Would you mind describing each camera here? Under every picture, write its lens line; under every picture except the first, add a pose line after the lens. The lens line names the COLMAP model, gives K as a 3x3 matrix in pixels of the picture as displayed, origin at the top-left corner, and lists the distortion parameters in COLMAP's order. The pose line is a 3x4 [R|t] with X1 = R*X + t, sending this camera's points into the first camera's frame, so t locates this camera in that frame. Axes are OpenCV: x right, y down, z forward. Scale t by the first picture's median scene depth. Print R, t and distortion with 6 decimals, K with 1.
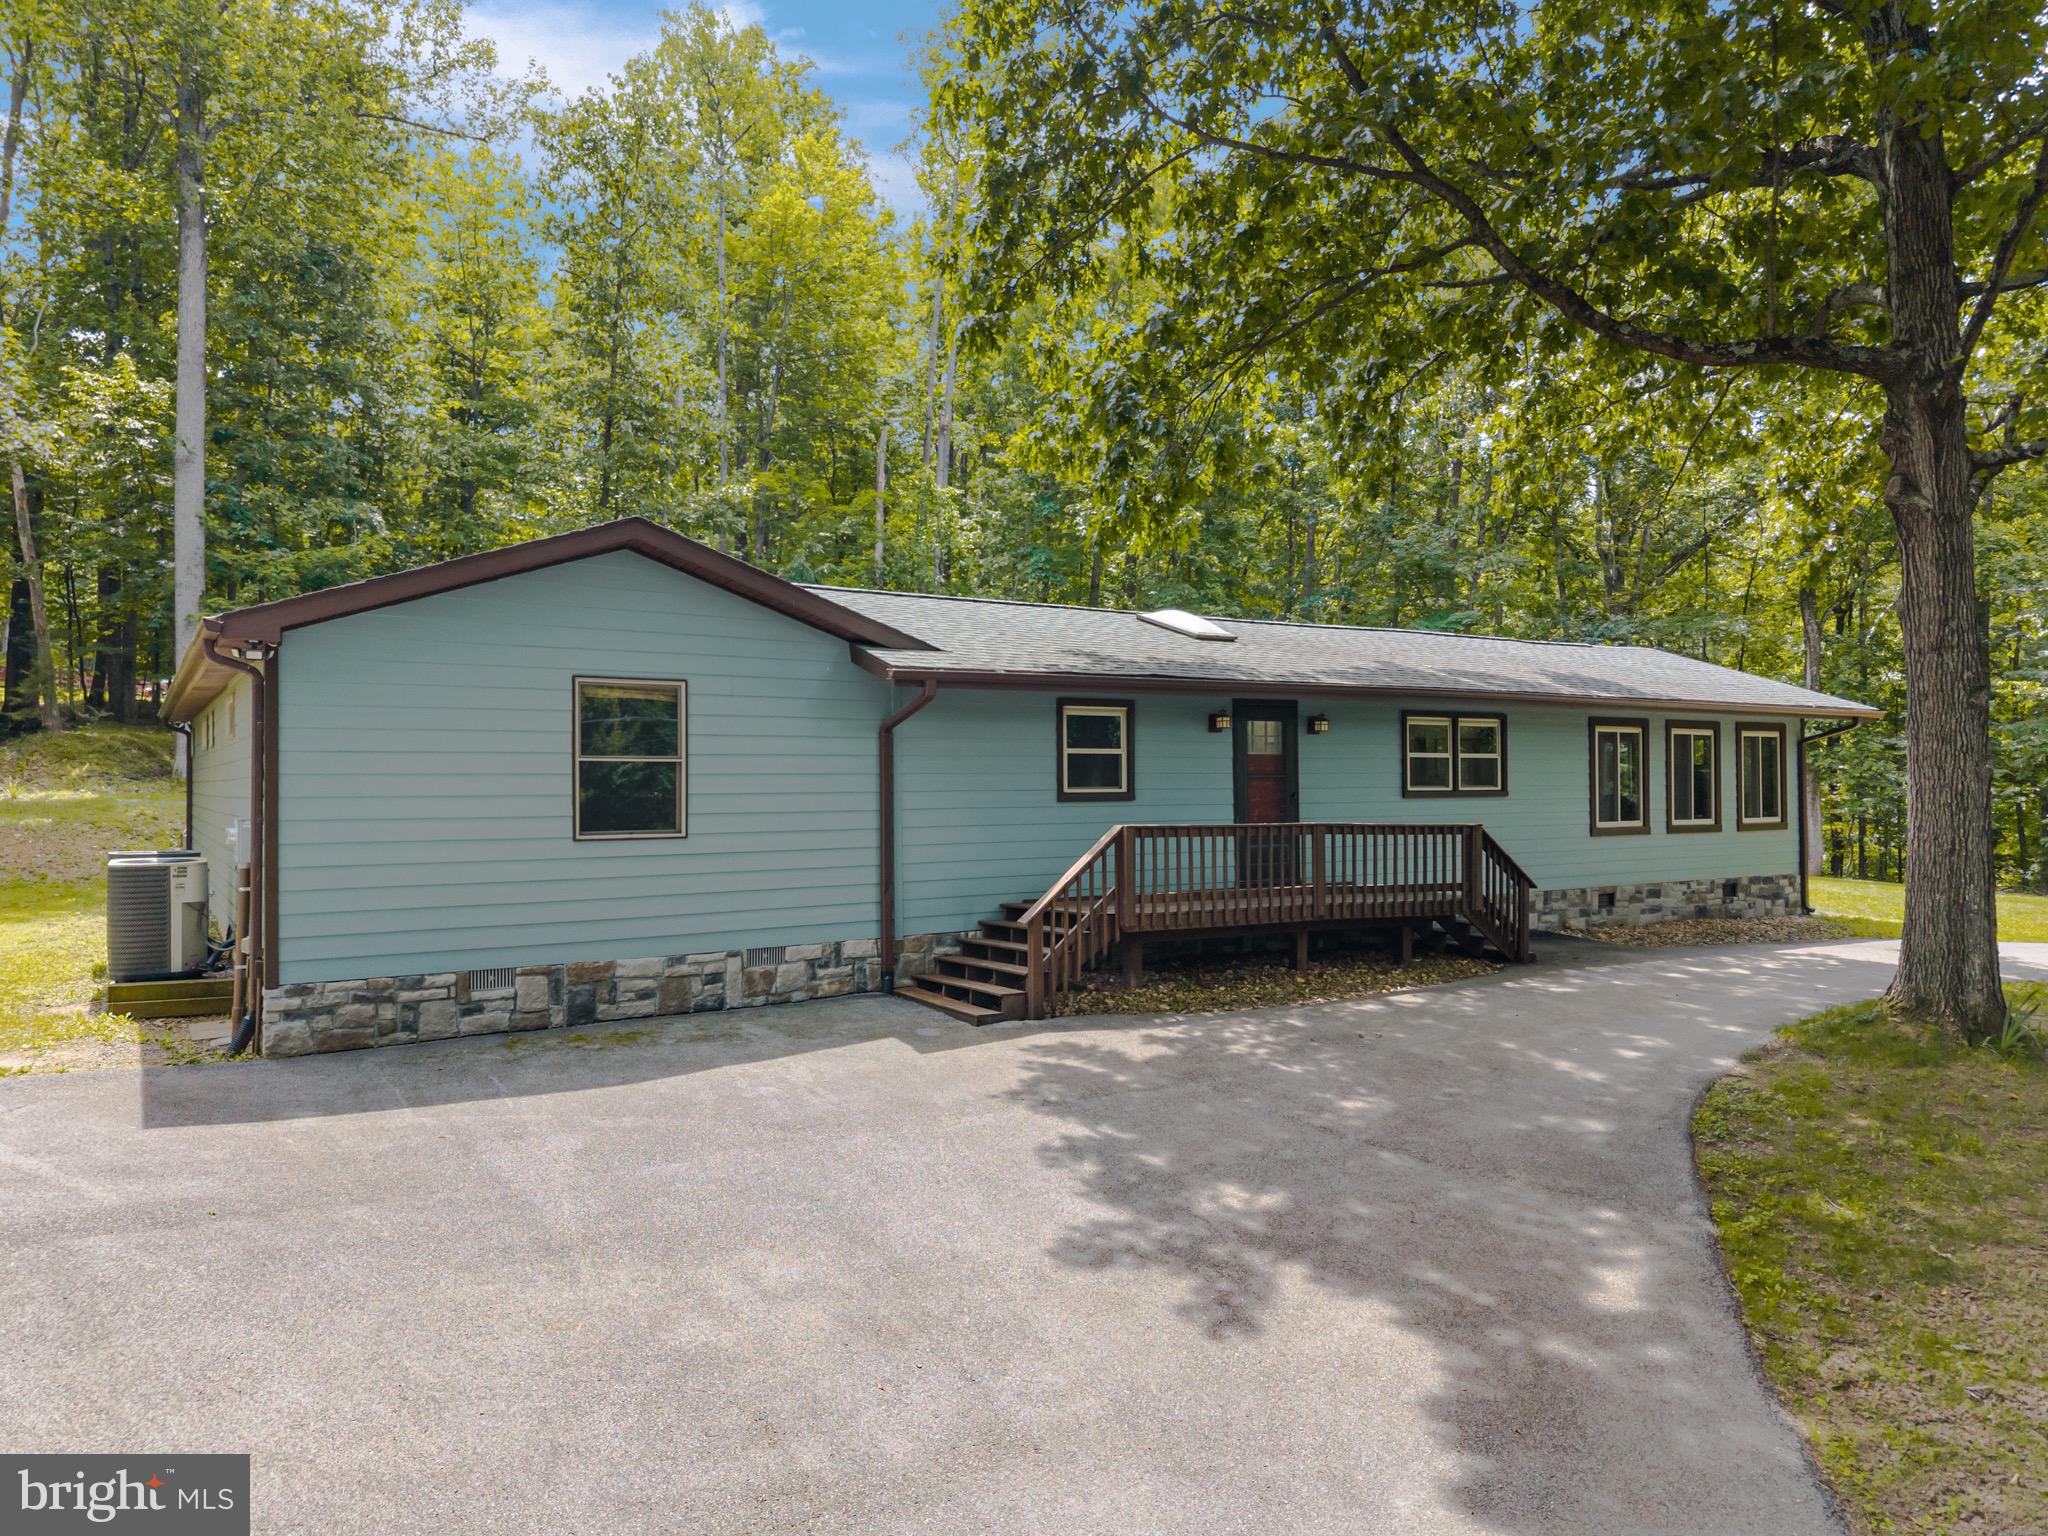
lens RADIAL K [[1416.1, 0, 1017.0], [0, 1416.1, 764.0], [0, 0, 1]] dist [-0.004800, 0.001536]
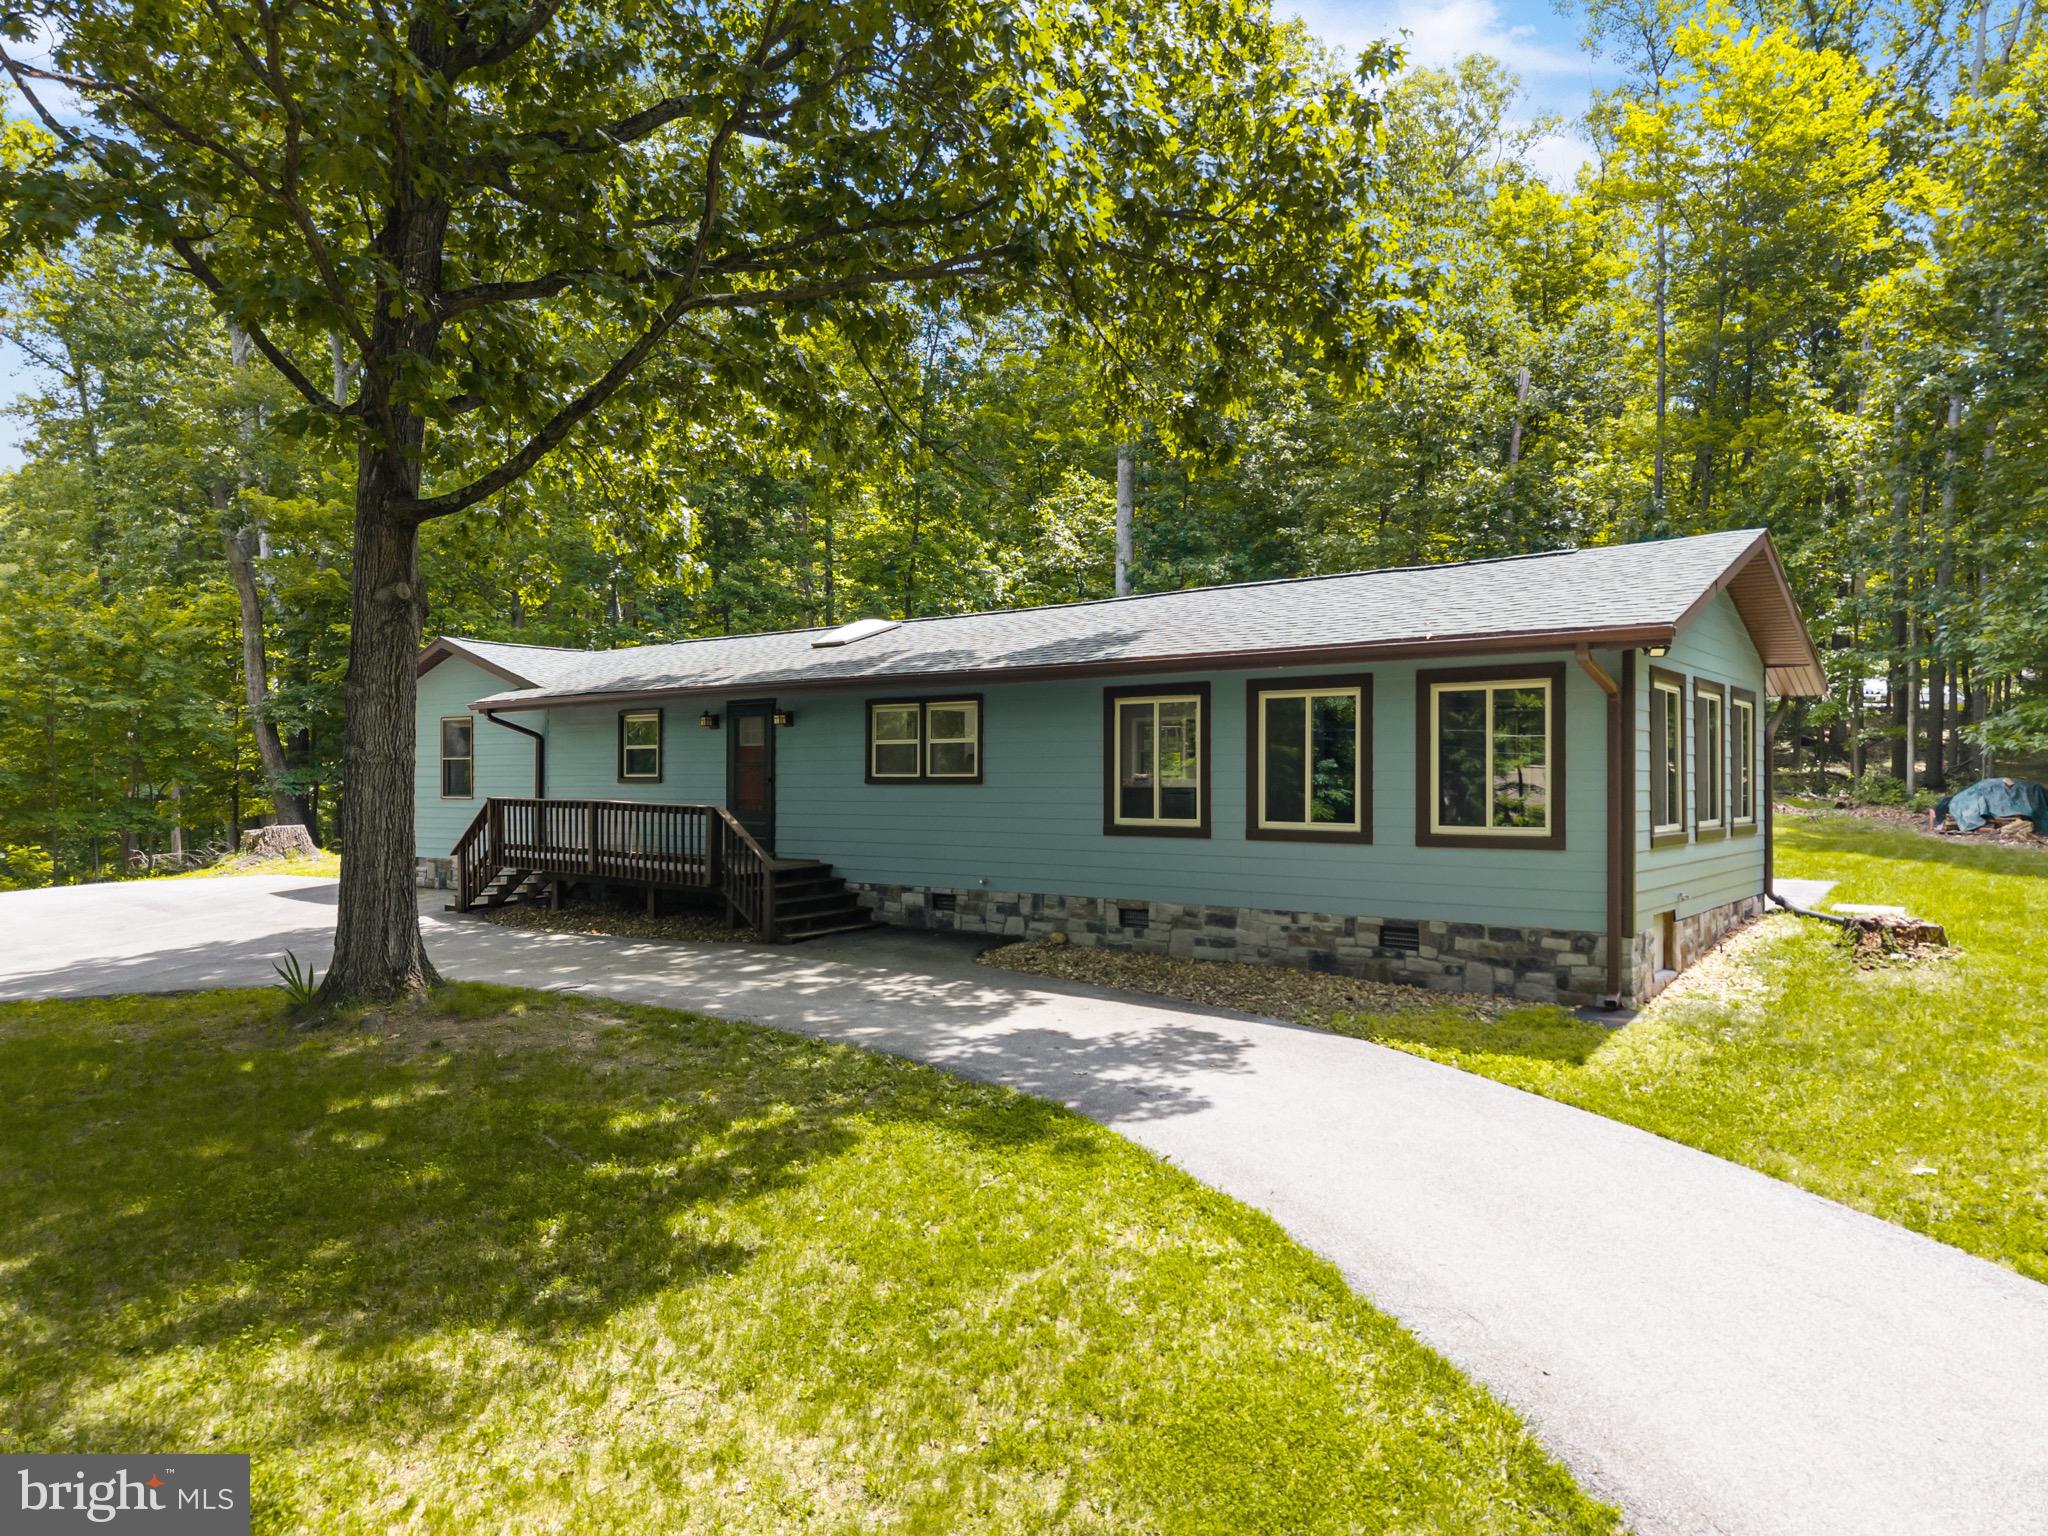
lens RADIAL K [[1416.1, 0, 1017.0], [0, 1416.1, 764.0], [0, 0, 1]] dist [-0.004800, 0.001536]
pose [[0.276632, -0.002852, -0.960972, 1.823572], [0.016989, 0.999854, 0.001923, 0.012927], [0.960826, -0.016858, 0.276640, 1.138309]]
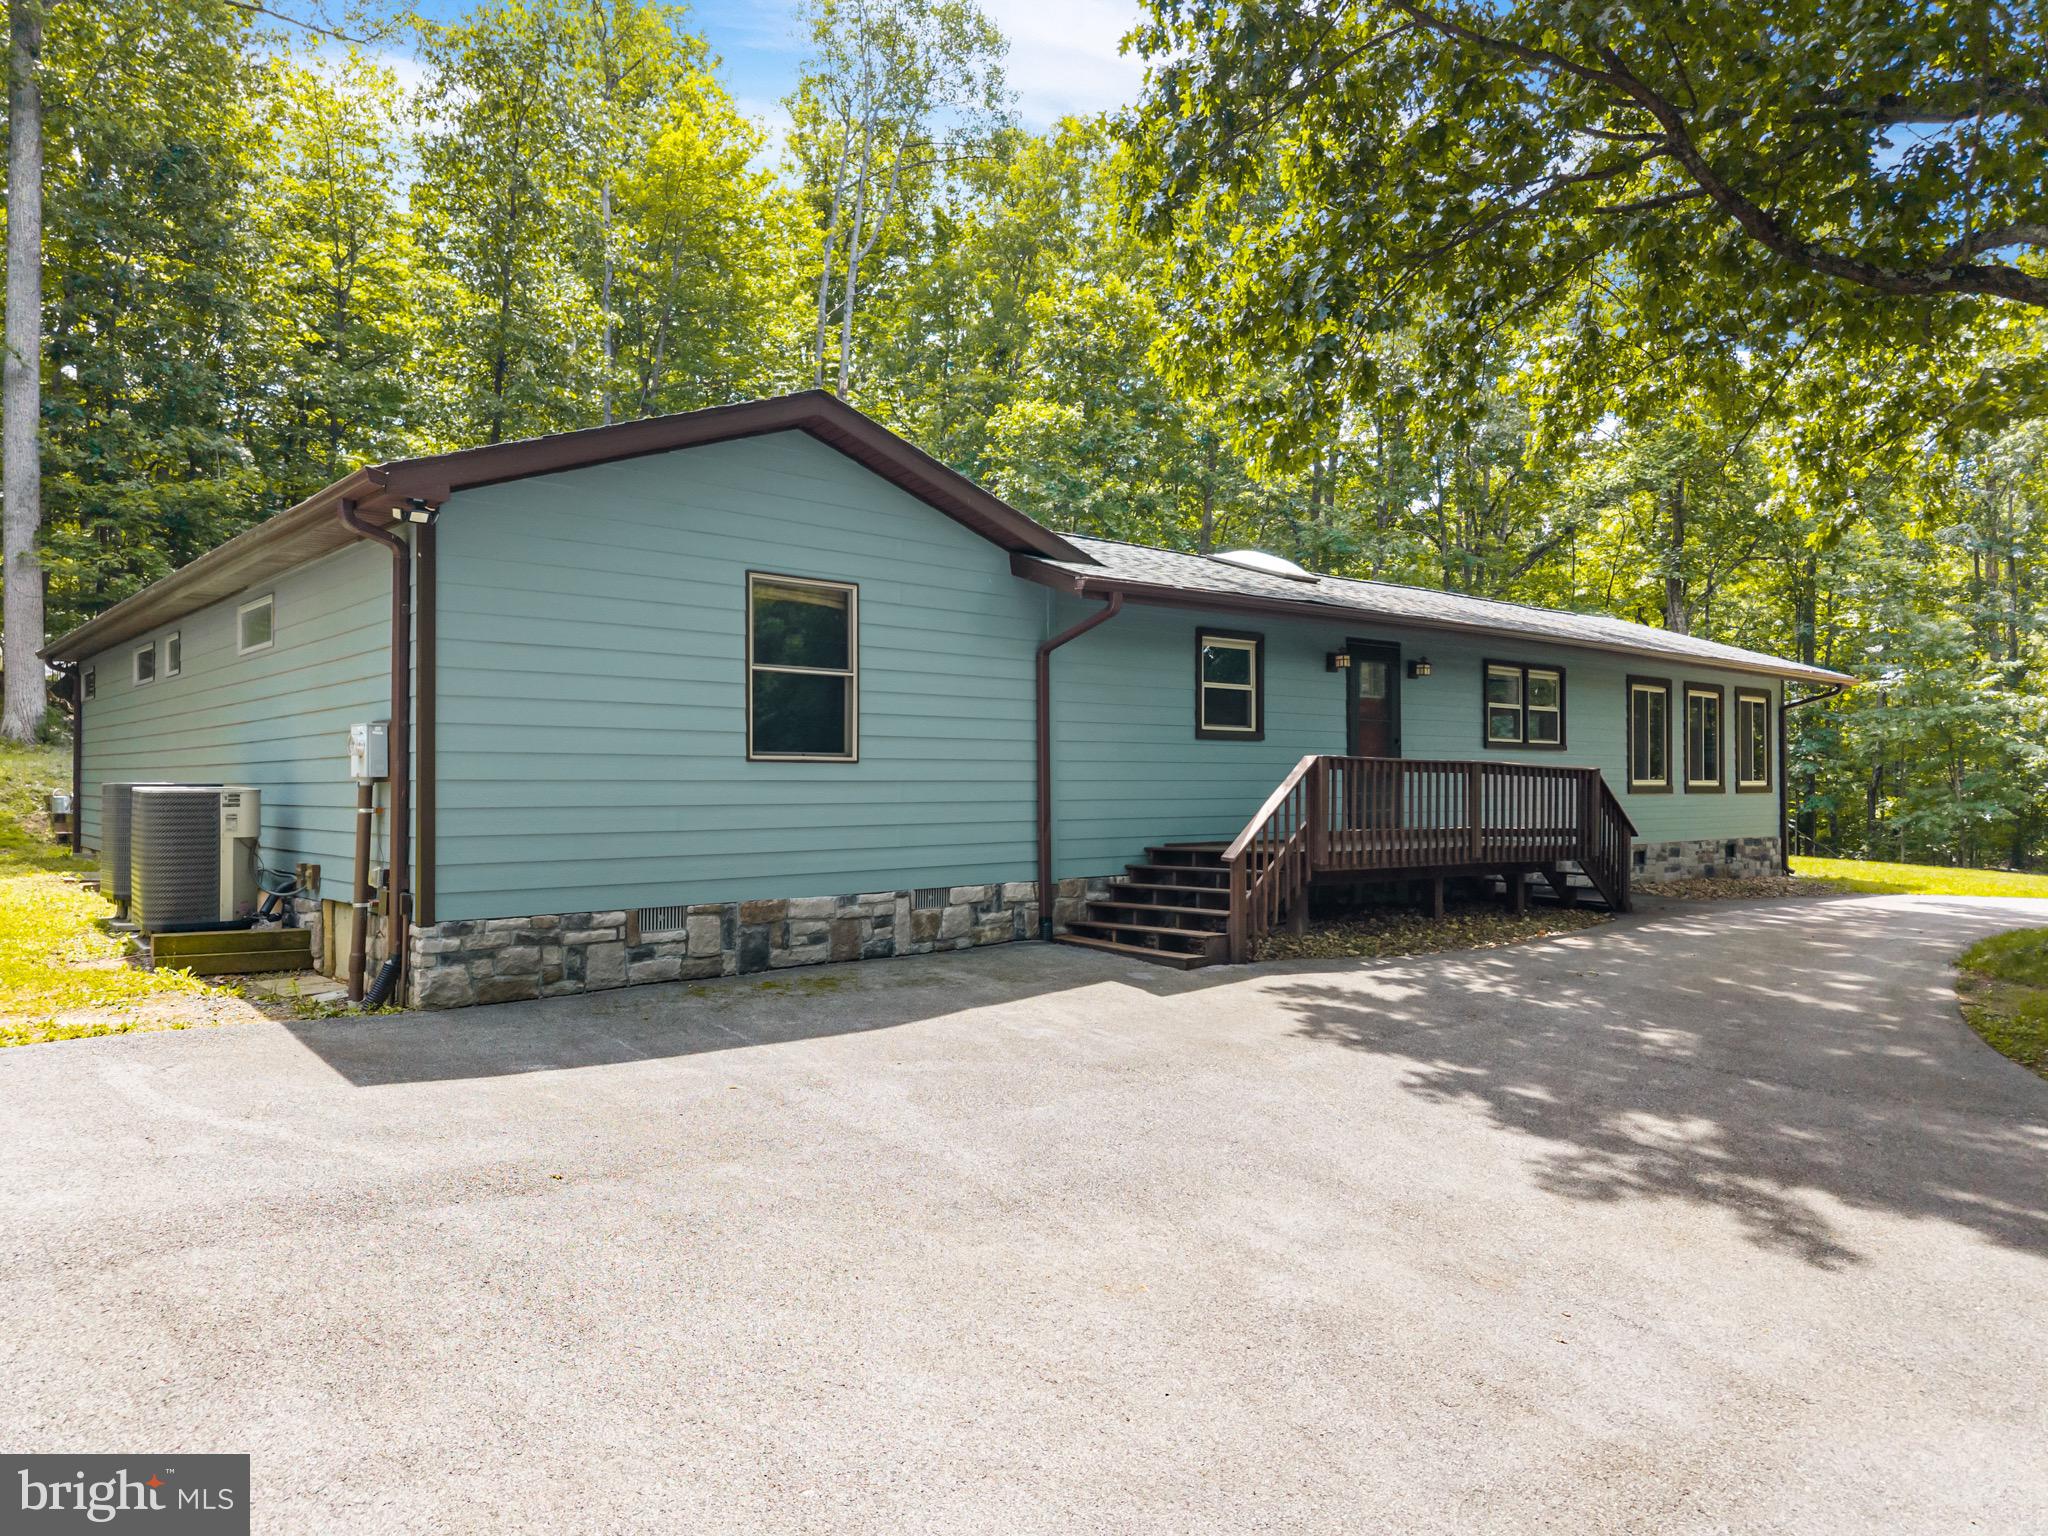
lens RADIAL K [[1412.2, 0, 1024.0], [0, 1412.2, 768.0], [0, 0, 1]] dist [0.006589, -0.006328]
pose [[0.989011, 0.007166, 0.147670, -0.259652], [-0.007650, 0.999967, 0.002710, 0.052373], [-0.147645, -0.003810, 0.989033, 0.112801]]
